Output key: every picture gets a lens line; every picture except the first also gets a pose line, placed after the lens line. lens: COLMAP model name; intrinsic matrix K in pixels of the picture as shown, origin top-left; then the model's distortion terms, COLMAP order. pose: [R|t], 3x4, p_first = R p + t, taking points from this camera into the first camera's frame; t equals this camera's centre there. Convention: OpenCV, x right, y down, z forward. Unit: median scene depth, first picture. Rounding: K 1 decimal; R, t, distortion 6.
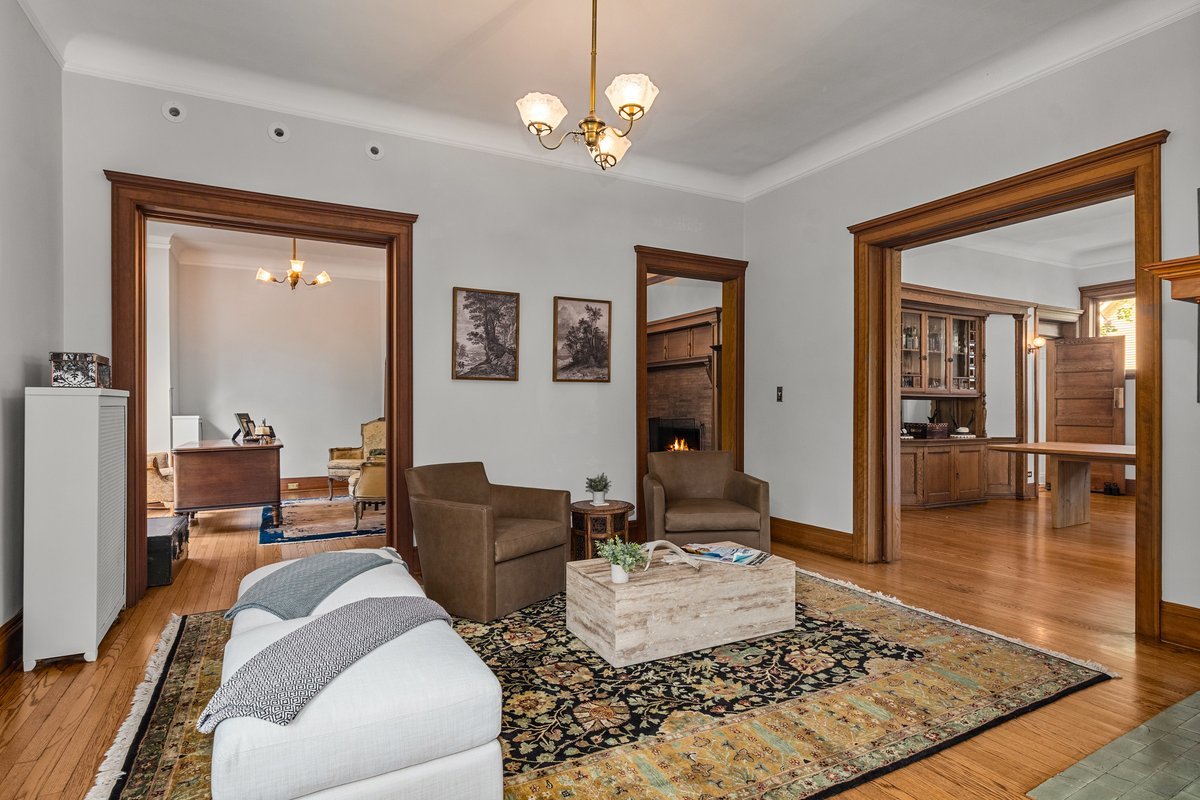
lens RADIAL K [[621.3, 0, 600.0], [0, 621.3, 400.0], [0, 0, 1]] dist [-0.000317, 0.000042]
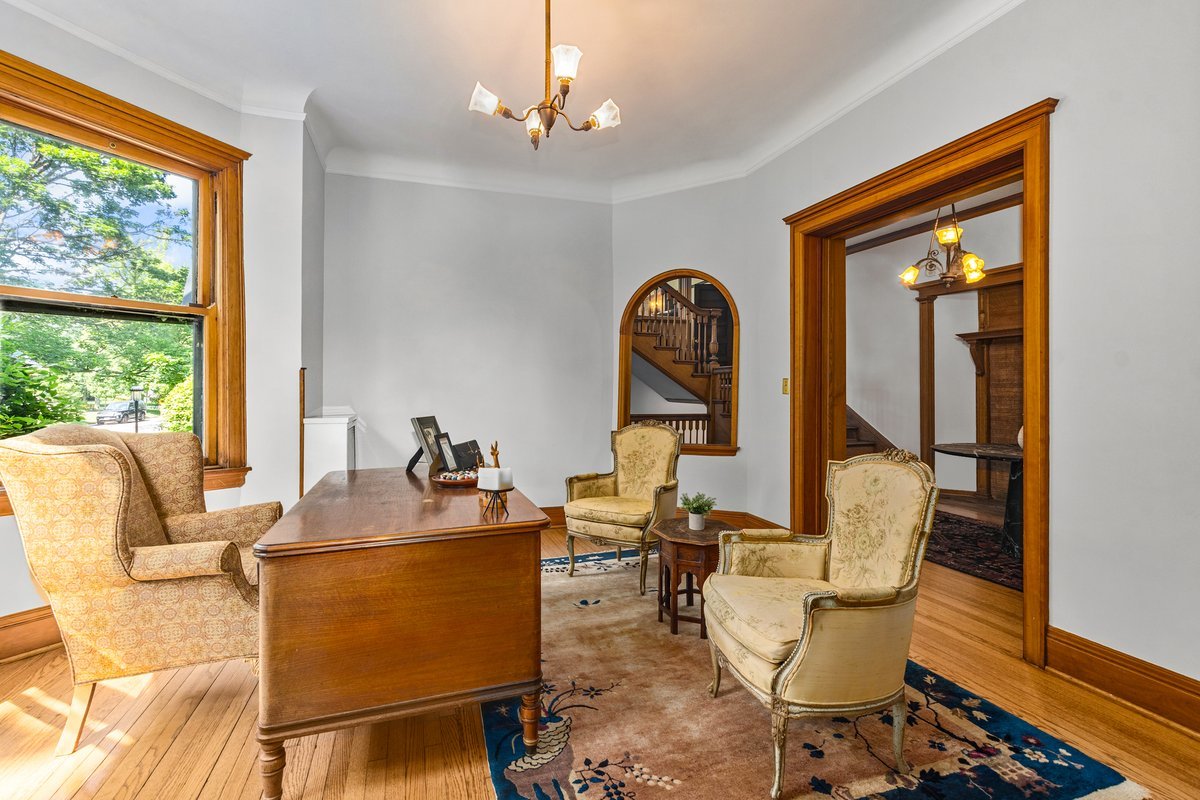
lens RADIAL K [[536.0, 0, 602.4], [0, 536.0, 380.1], [0, 0, 1]] dist [-0.000387, -0.000076]
pose [[0.988236, 0.005495, -0.152836, -0.370509], [-0.006665, 0.999952, -0.007144, -0.005936], [0.152790, 0.008078, 0.988226, 0.596553]]
